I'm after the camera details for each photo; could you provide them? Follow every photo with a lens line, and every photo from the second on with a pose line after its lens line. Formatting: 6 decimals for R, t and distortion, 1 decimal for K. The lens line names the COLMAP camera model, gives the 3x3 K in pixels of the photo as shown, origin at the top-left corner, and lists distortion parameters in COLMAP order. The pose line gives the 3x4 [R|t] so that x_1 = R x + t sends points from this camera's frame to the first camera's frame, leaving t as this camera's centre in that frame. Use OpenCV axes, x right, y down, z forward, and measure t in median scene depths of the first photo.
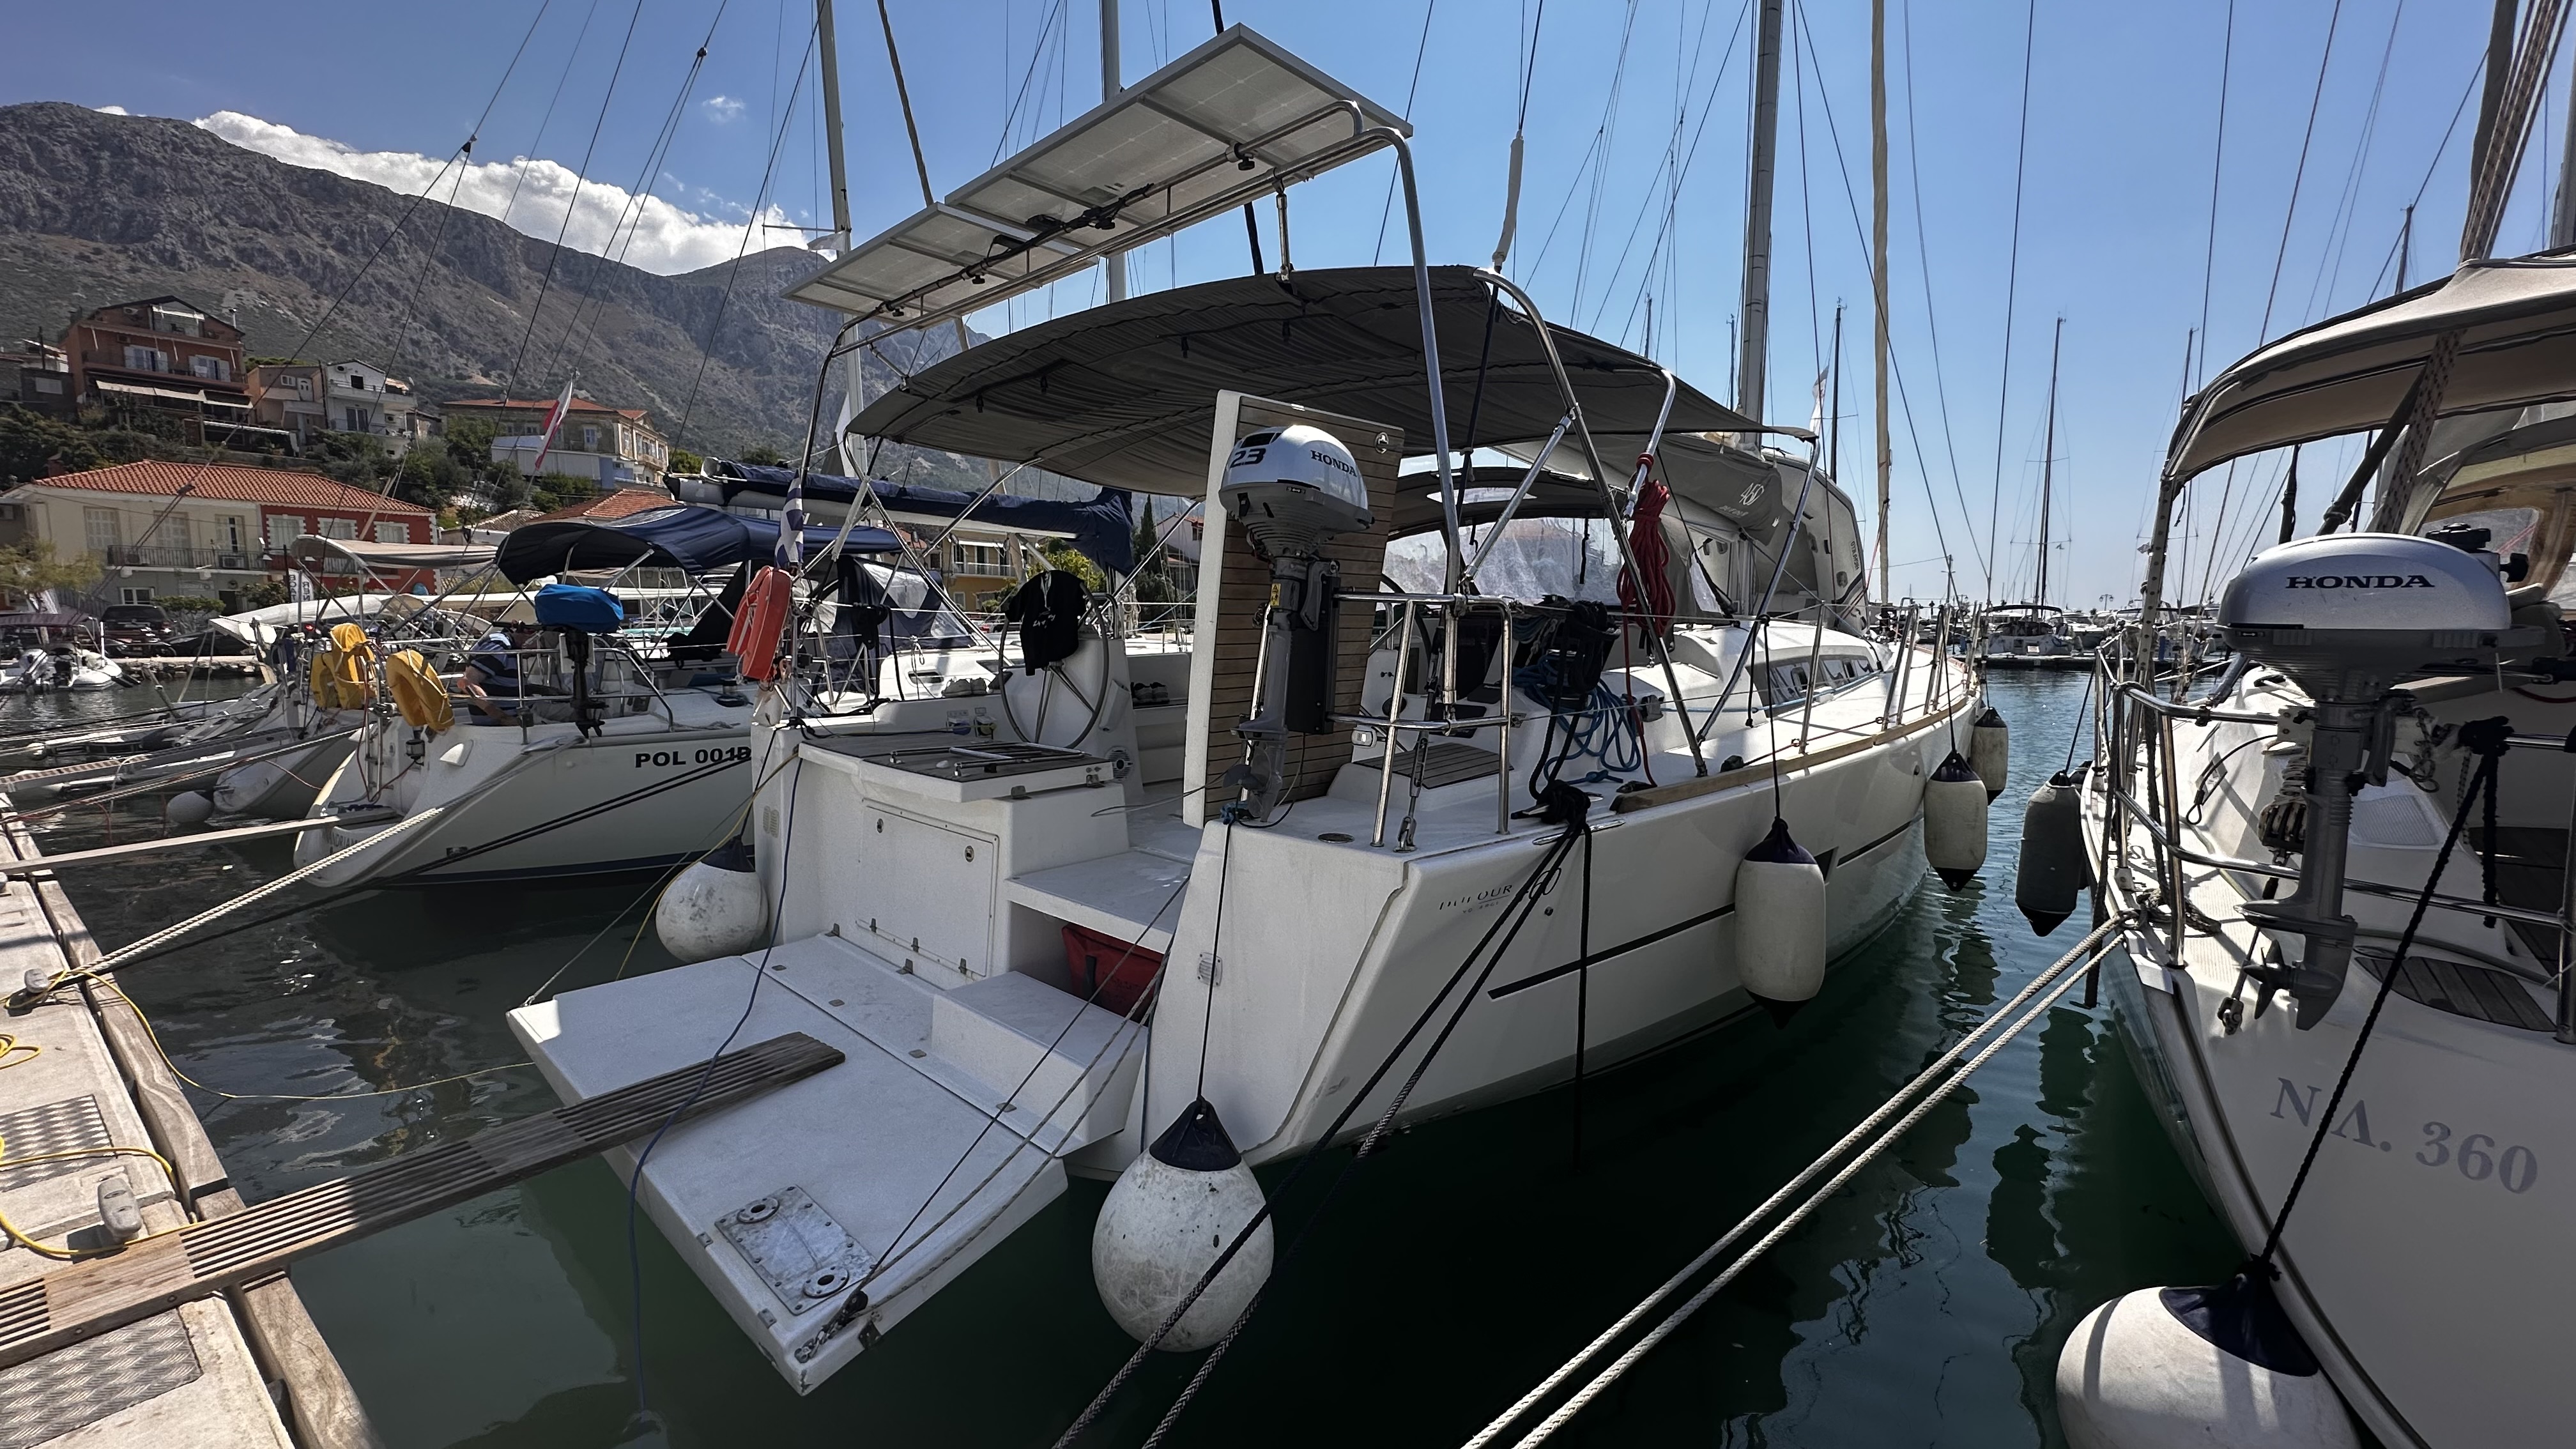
lens RADIAL K [[1017.9, 0, 1294.6], [0, 1017.9, 724.5], [0, 0, 1]] dist [0.001658, 0.000414]
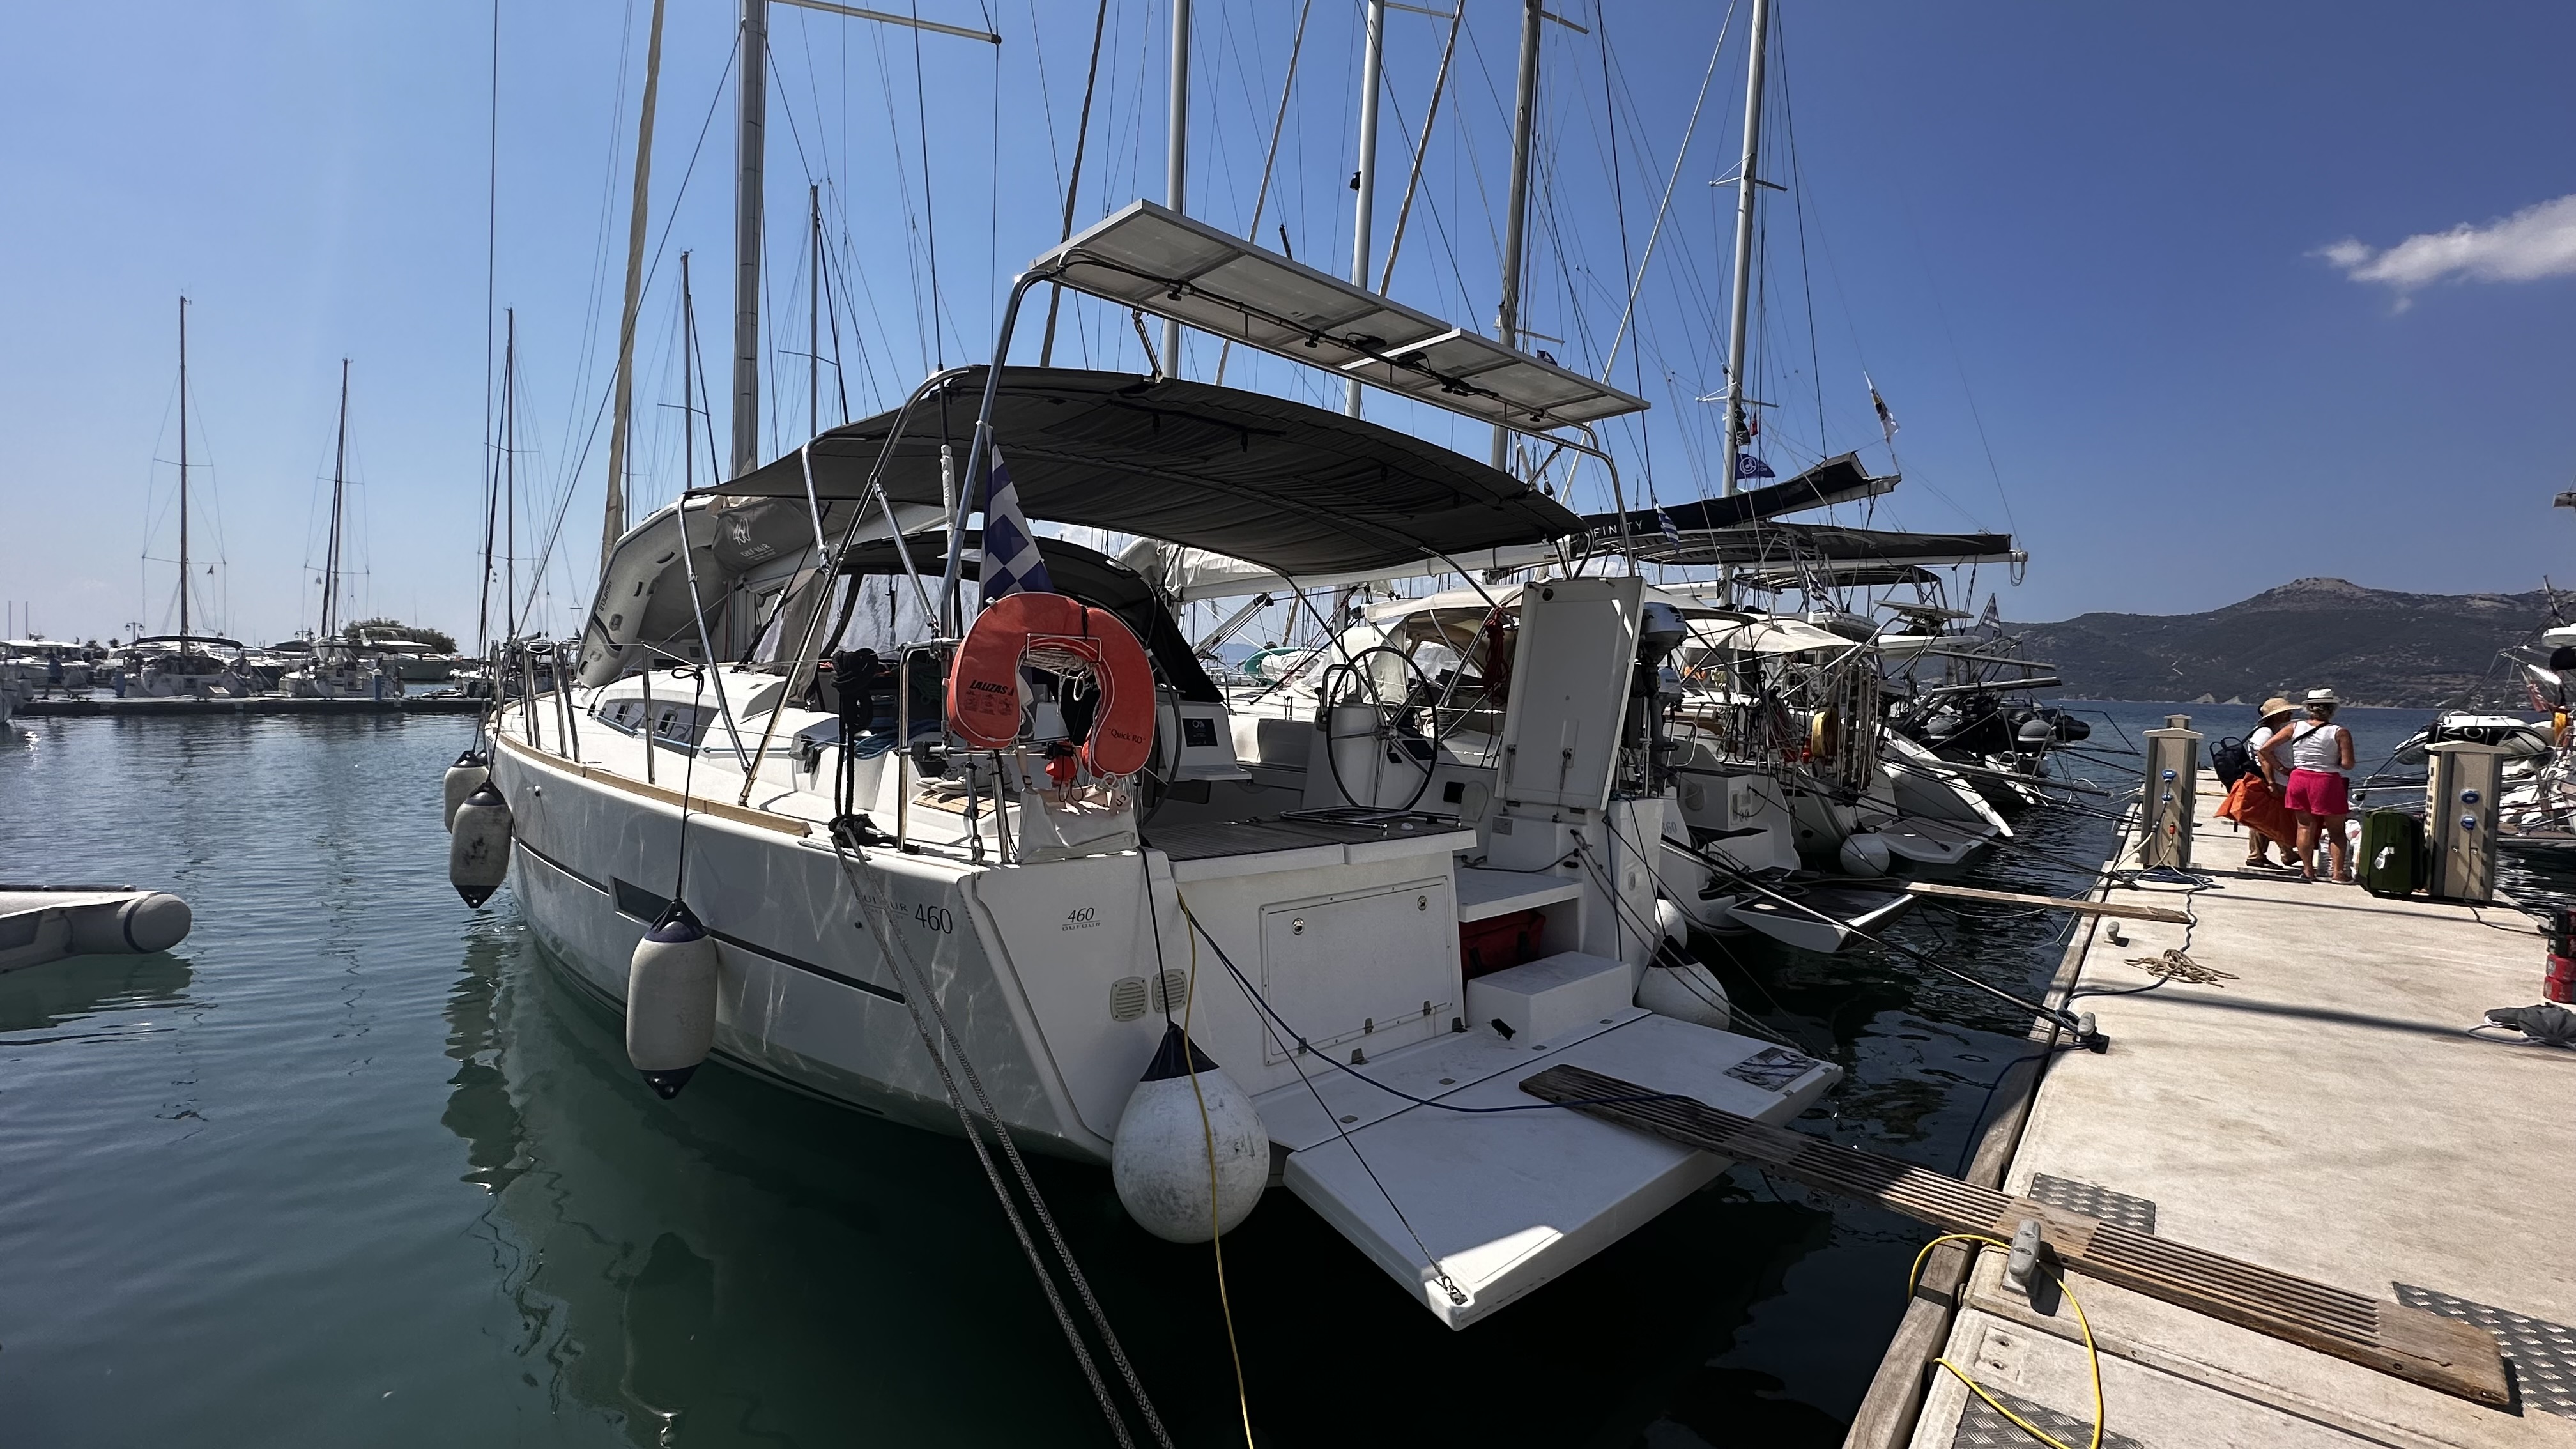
lens RADIAL K [[1088.3, 0, 1286.2], [0, 1088.3, 721.6], [0, 0, 1]] dist [0.001734, 0.000025]
pose [[0.048640, -0.040689, 0.997987, -1.282811], [0.082213, 0.995943, 0.036599, -0.104193], [-0.995427, 0.080268, 0.051787, 0.927090]]
